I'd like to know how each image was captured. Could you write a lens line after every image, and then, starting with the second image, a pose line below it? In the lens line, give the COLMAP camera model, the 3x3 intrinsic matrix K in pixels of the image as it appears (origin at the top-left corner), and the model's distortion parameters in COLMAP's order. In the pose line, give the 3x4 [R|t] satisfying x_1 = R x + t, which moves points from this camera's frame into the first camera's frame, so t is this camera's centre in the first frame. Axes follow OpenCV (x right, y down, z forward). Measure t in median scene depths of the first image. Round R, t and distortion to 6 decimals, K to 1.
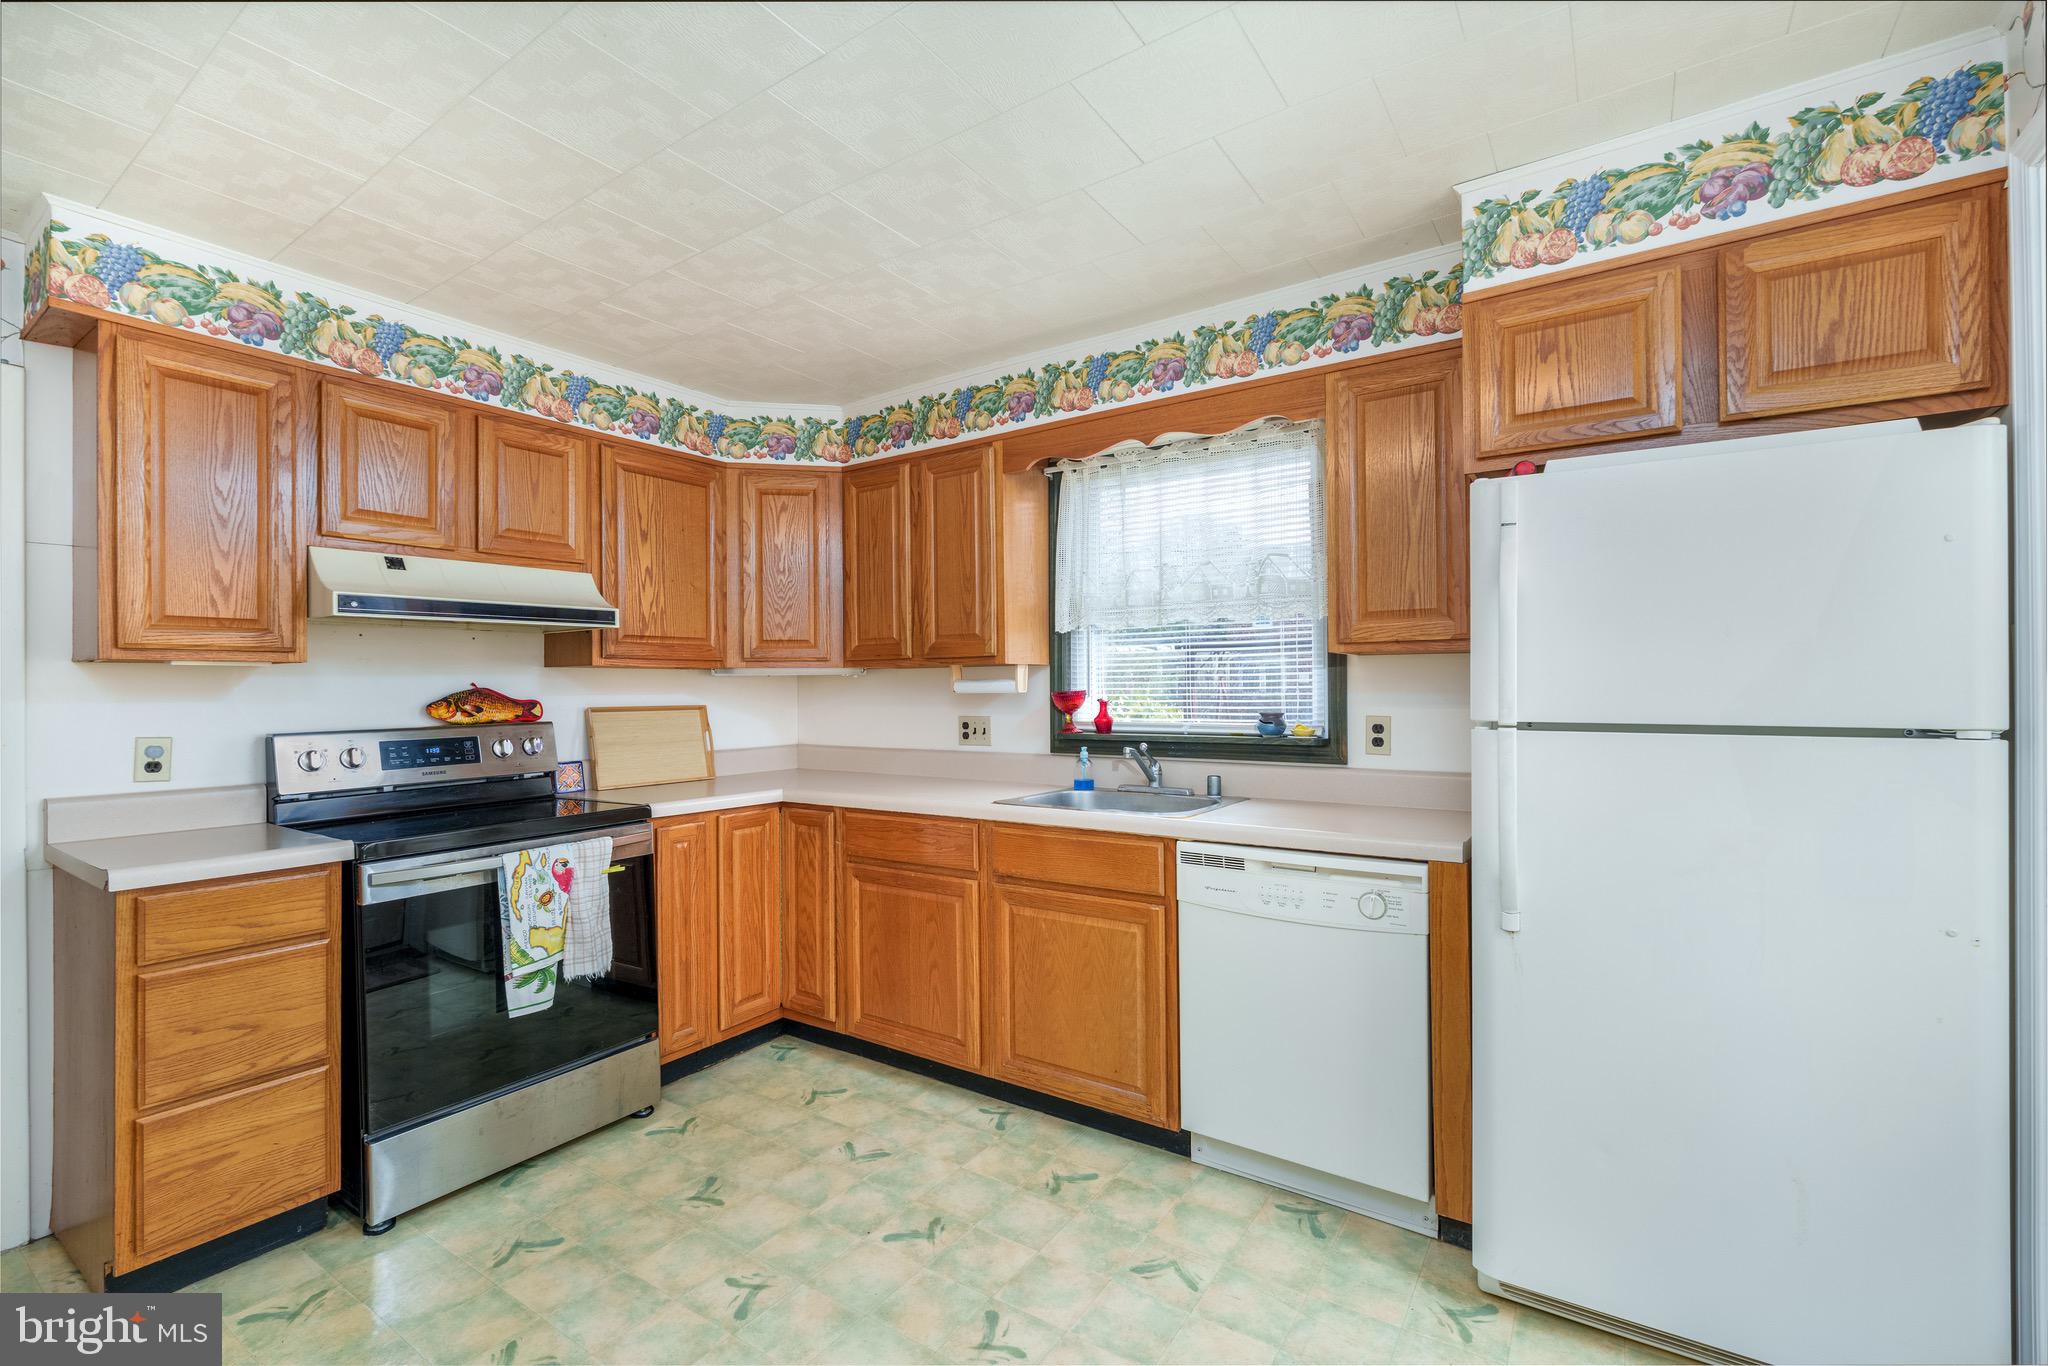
lens RADIAL K [[896.8, 0, 1029.4], [0, 896.8, 683.7], [0, 0, 1]] dist [-0.003707, -0.000044]
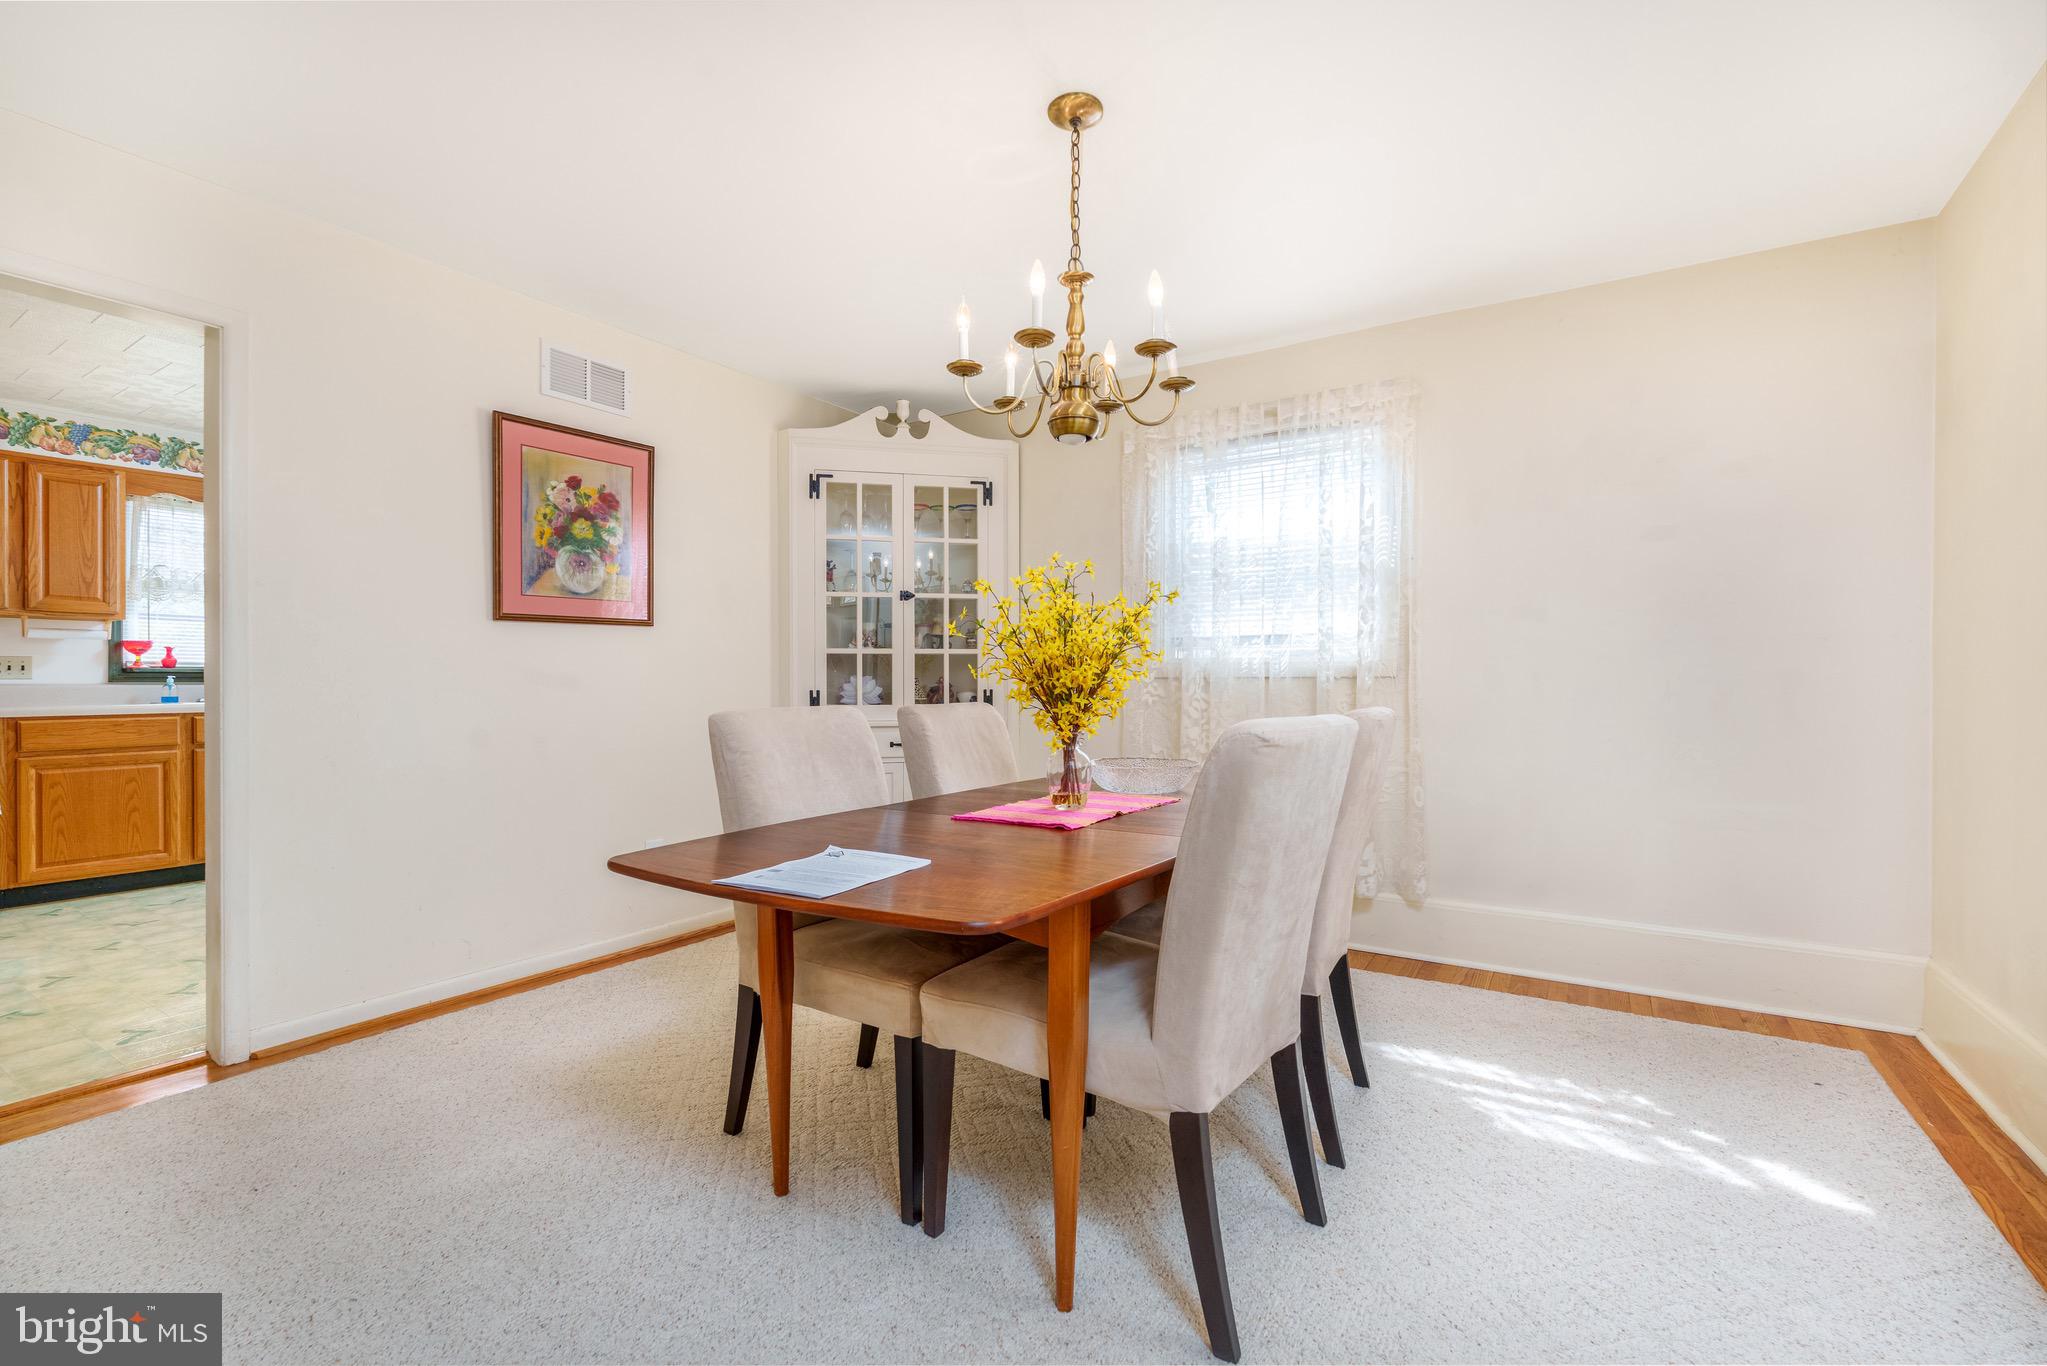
lens RADIAL K [[896.3, 0, 1026.2], [0, 896.3, 688.2], [0, 0, 1]] dist [-0.003707, -0.000044]
pose [[-0.023707, 0.001983, 0.999717, -1.865853], [-0.009036, 0.999957, -0.002198, 0.098216], [-0.999678, -0.009086, -0.023688, -0.575368]]
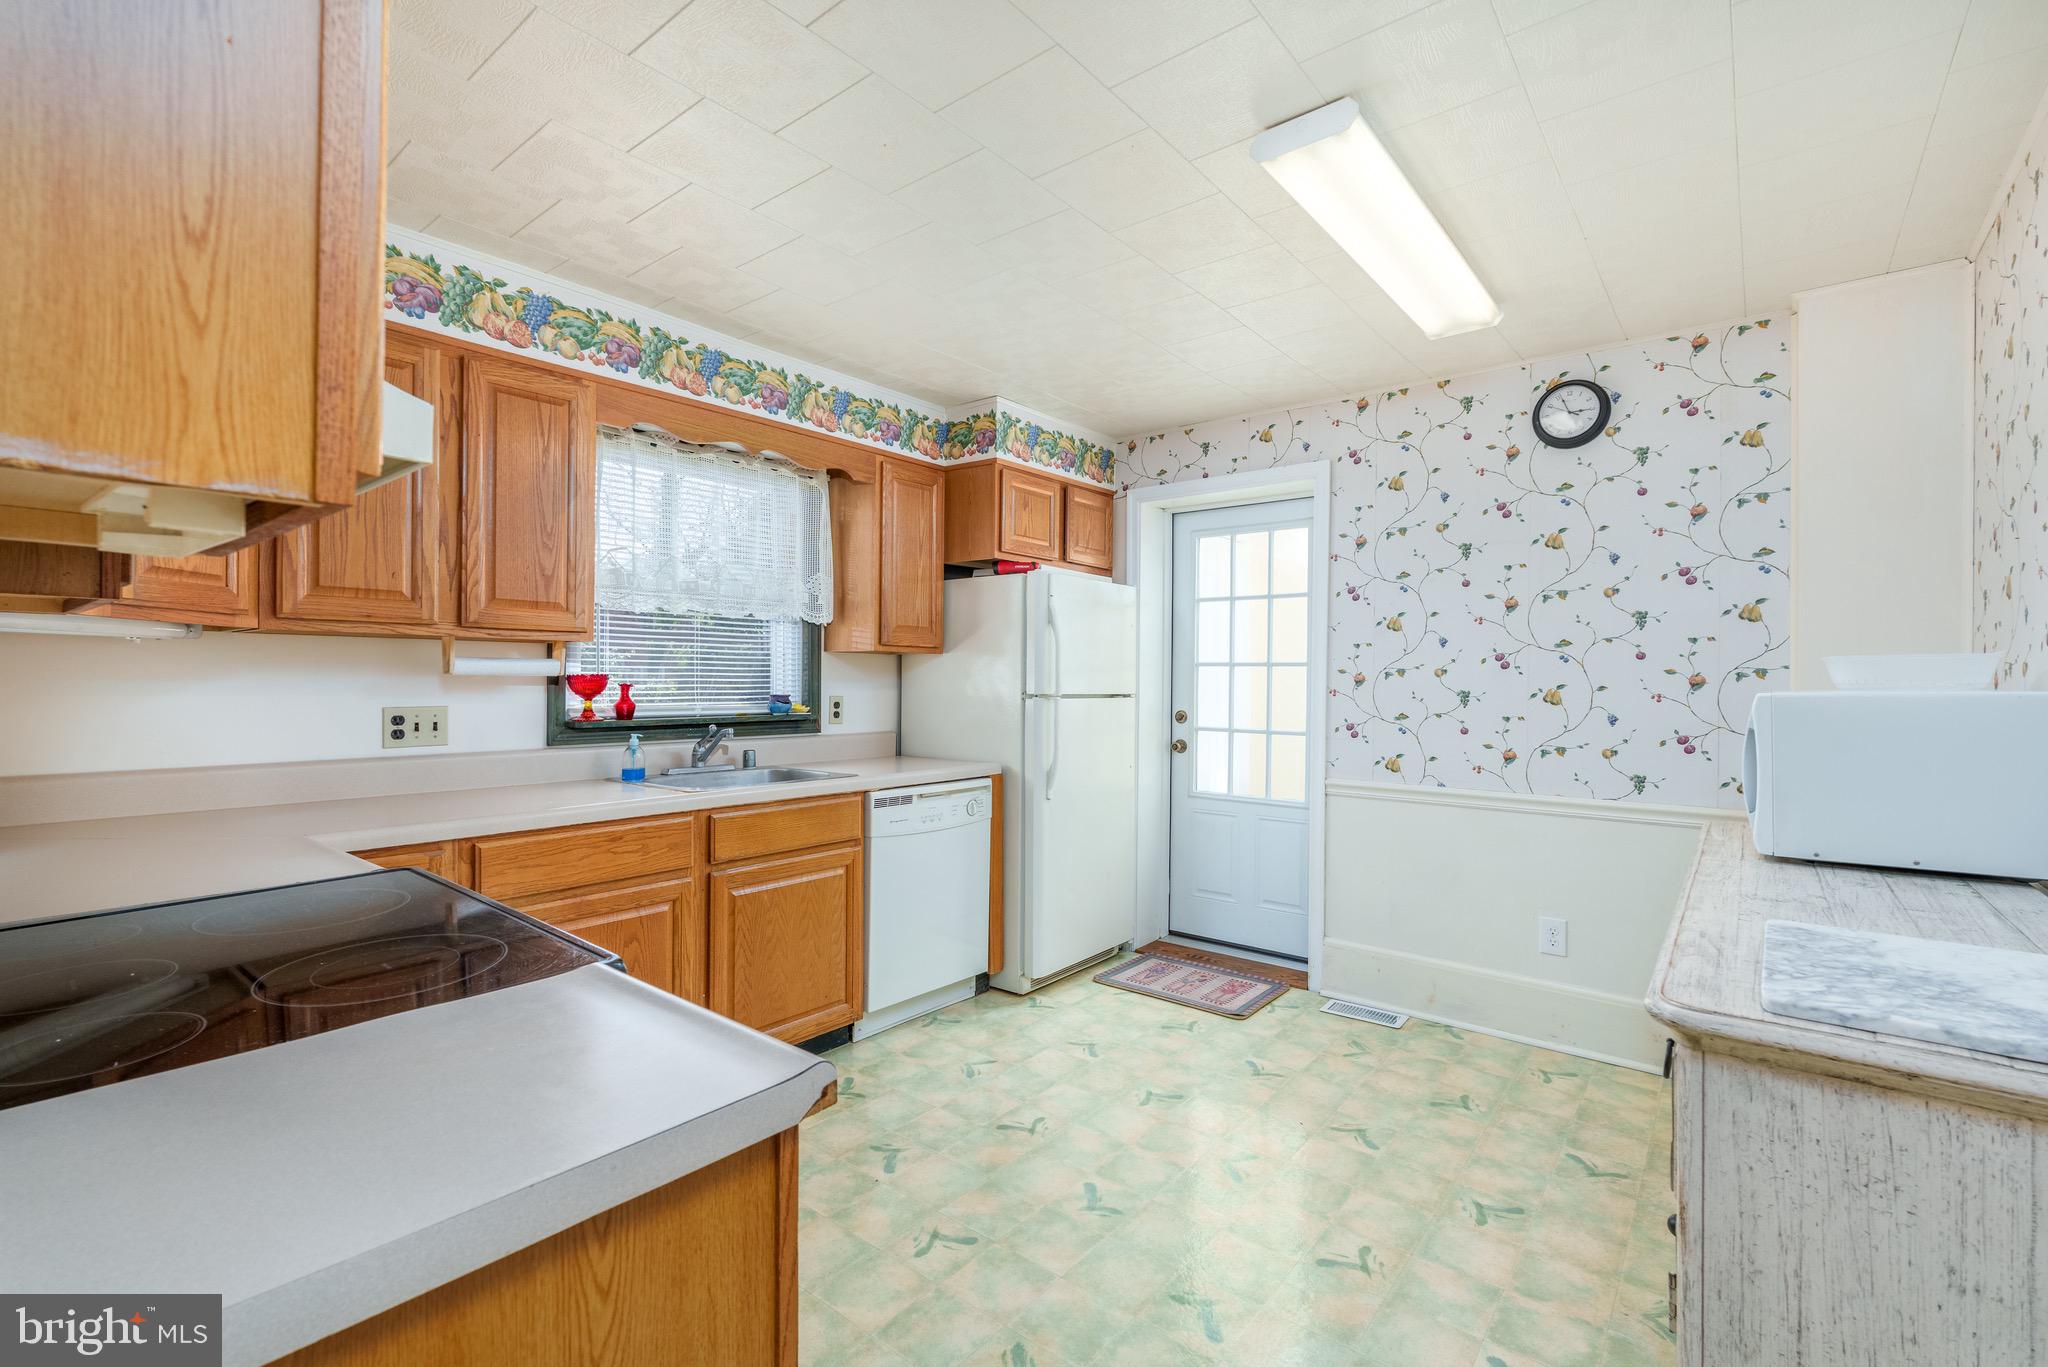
lens RADIAL K [[896.8, 0, 1025.1], [0, 896.8, 682.6], [0, 0, 1]] dist [-0.003707, -0.000044]
pose [[0.091447, 0.006494, 0.995789, -1.010543], [-0.012960, 0.999902, -0.005331, 0.019254], [-0.995726, -0.012417, 0.091522, 0.602865]]
